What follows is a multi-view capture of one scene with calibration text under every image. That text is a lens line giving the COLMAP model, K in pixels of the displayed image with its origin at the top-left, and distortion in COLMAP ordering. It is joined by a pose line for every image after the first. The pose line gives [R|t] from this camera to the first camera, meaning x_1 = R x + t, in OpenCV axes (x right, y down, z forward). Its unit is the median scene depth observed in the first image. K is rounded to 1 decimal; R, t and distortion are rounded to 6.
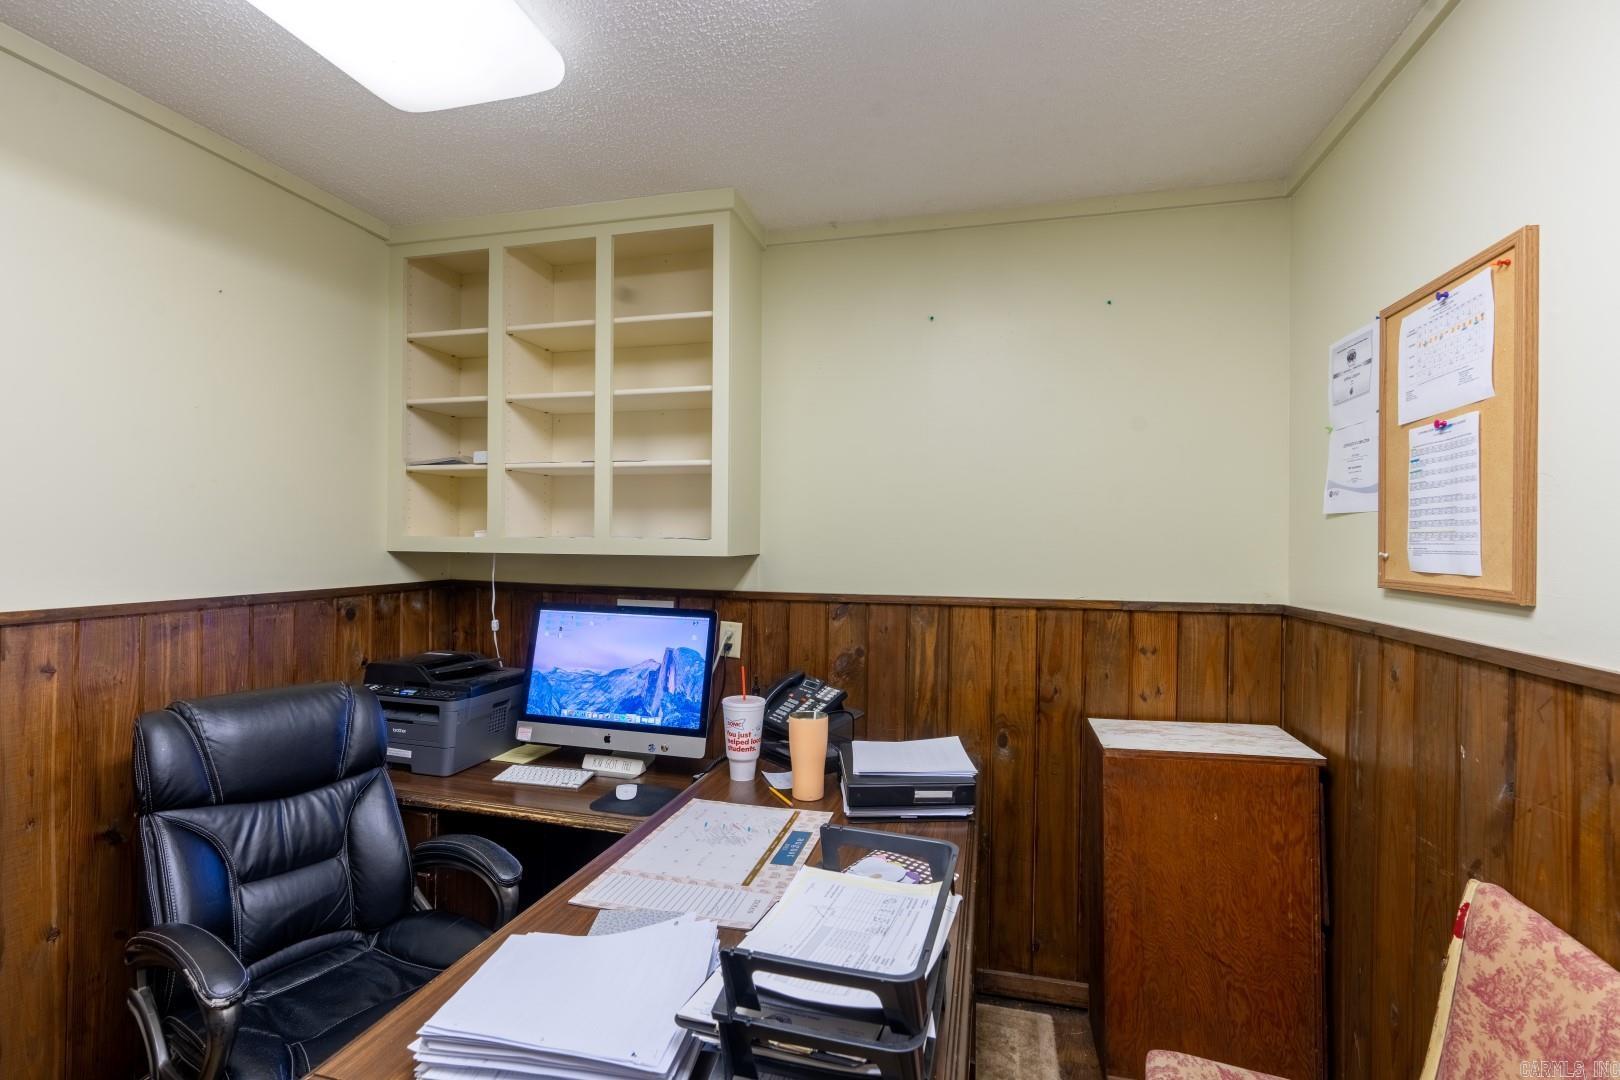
lens RADIAL K [[728.4, 0, 811.3], [0, 728.4, 542.4], [0, 0, 1]] dist [-0.009566, 0.004304]
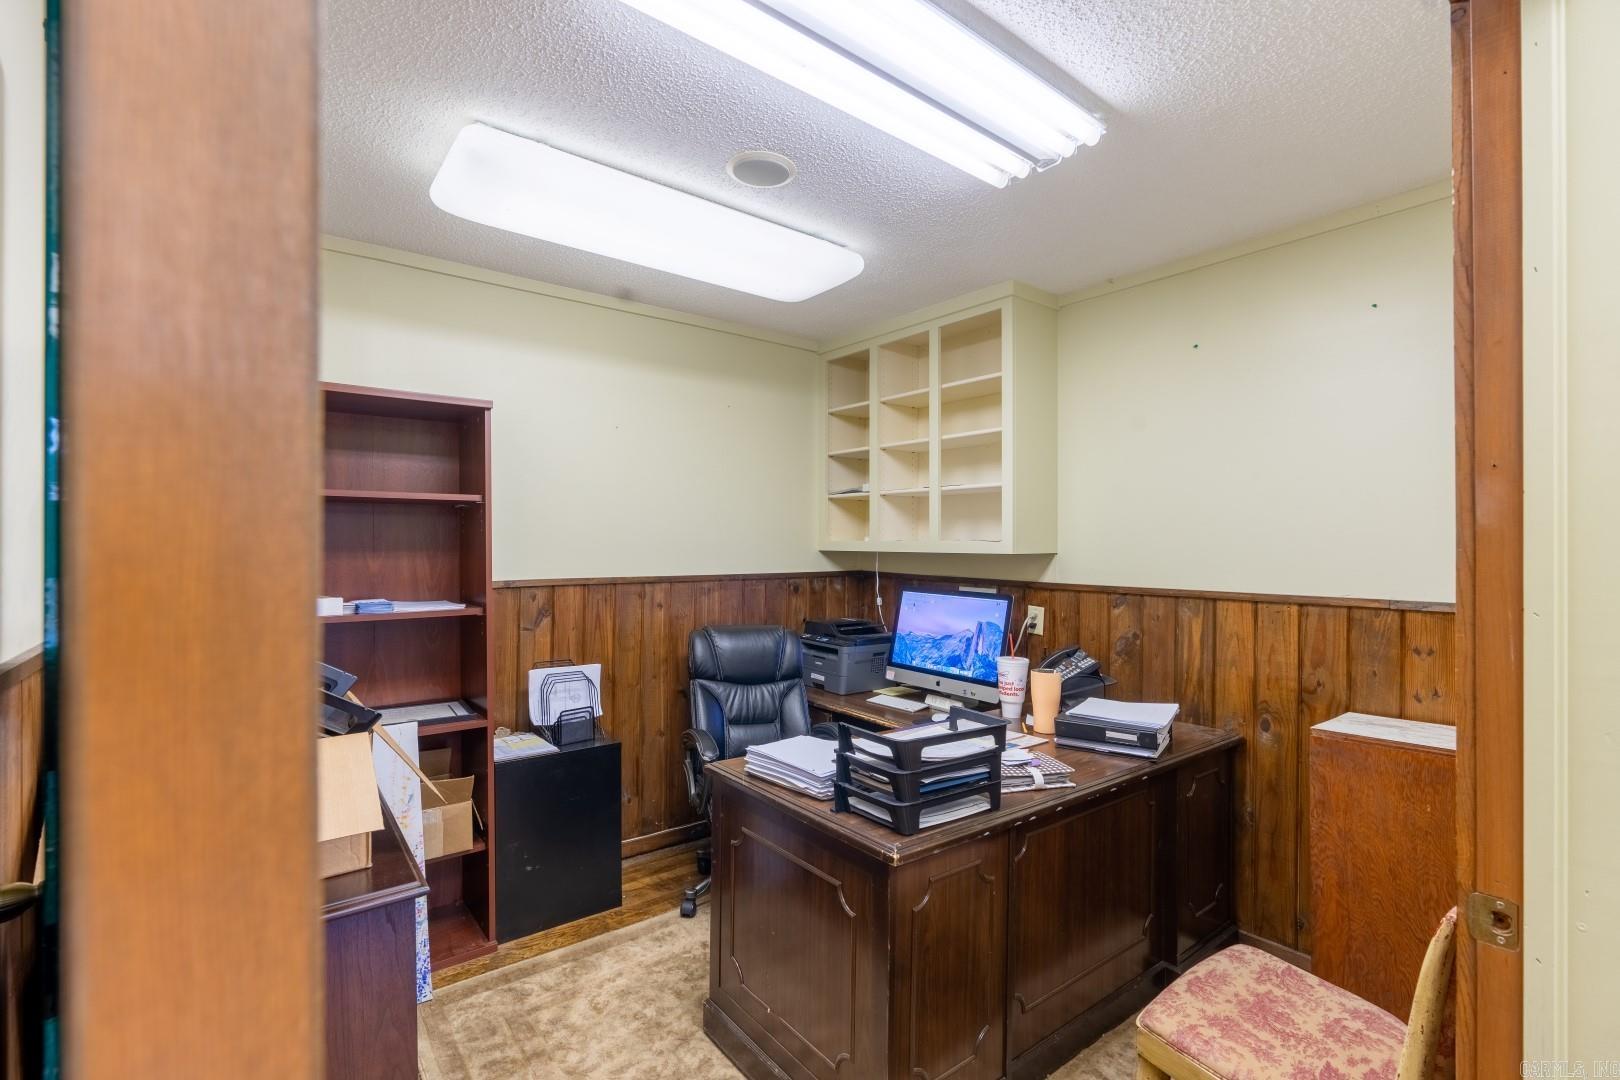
lens RADIAL K [[728.4, 0, 808.6], [0, 728.4, 542.2], [0, 0, 1]] dist [-0.009566, 0.004304]
pose [[0.793818, -0.004644, -0.608137, 0.390361], [0.000300, 0.999974, -0.007244, 0.007345], [0.608155, 0.005568, 0.793799, -0.280114]]
